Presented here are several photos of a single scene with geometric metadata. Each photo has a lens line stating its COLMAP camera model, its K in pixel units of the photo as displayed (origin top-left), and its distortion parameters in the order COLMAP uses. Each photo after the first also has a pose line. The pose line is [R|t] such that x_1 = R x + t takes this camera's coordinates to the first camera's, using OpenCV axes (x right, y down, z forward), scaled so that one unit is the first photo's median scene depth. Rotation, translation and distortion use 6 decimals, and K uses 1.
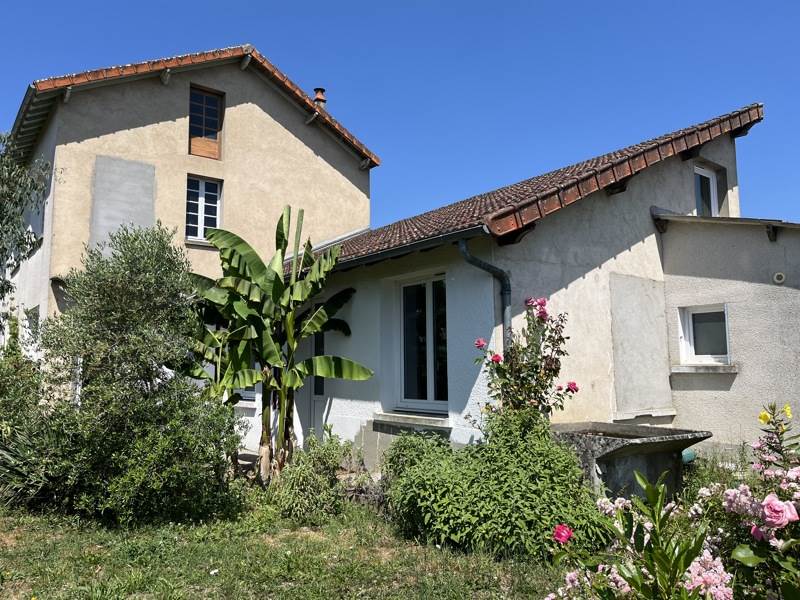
lens RADIAL K [[609.6, 0, 400.0], [0, 609.6, 300.0], [0, 0, 1]] dist [-0.001890, -0.007929]
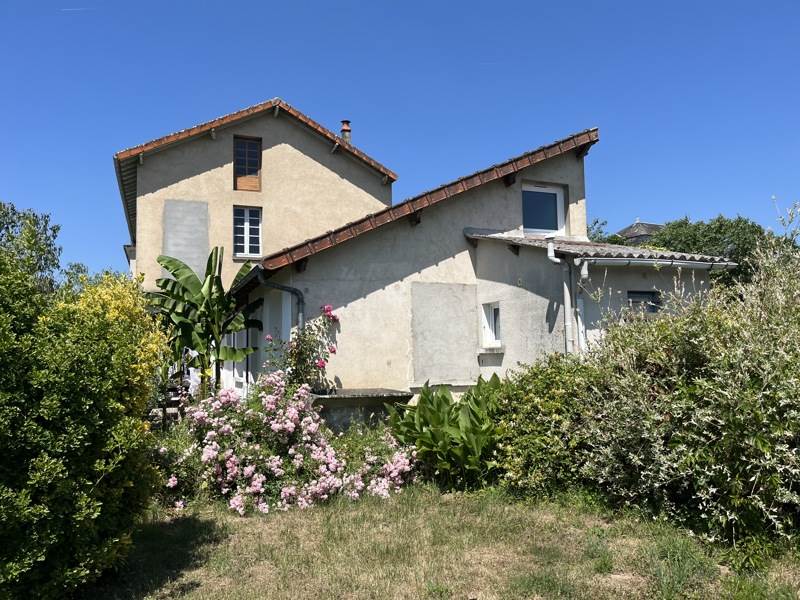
lens RADIAL K [[609.6, 0, 400.0], [0, 609.6, 300.0], [0, 0, 1]] dist [-0.001890, -0.007929]
pose [[0.962299, -0.035203, -0.269708, 0.358079], [0.042646, 0.998853, 0.021783, -0.018571], [0.268631, -0.032464, 0.962696, -0.179367]]
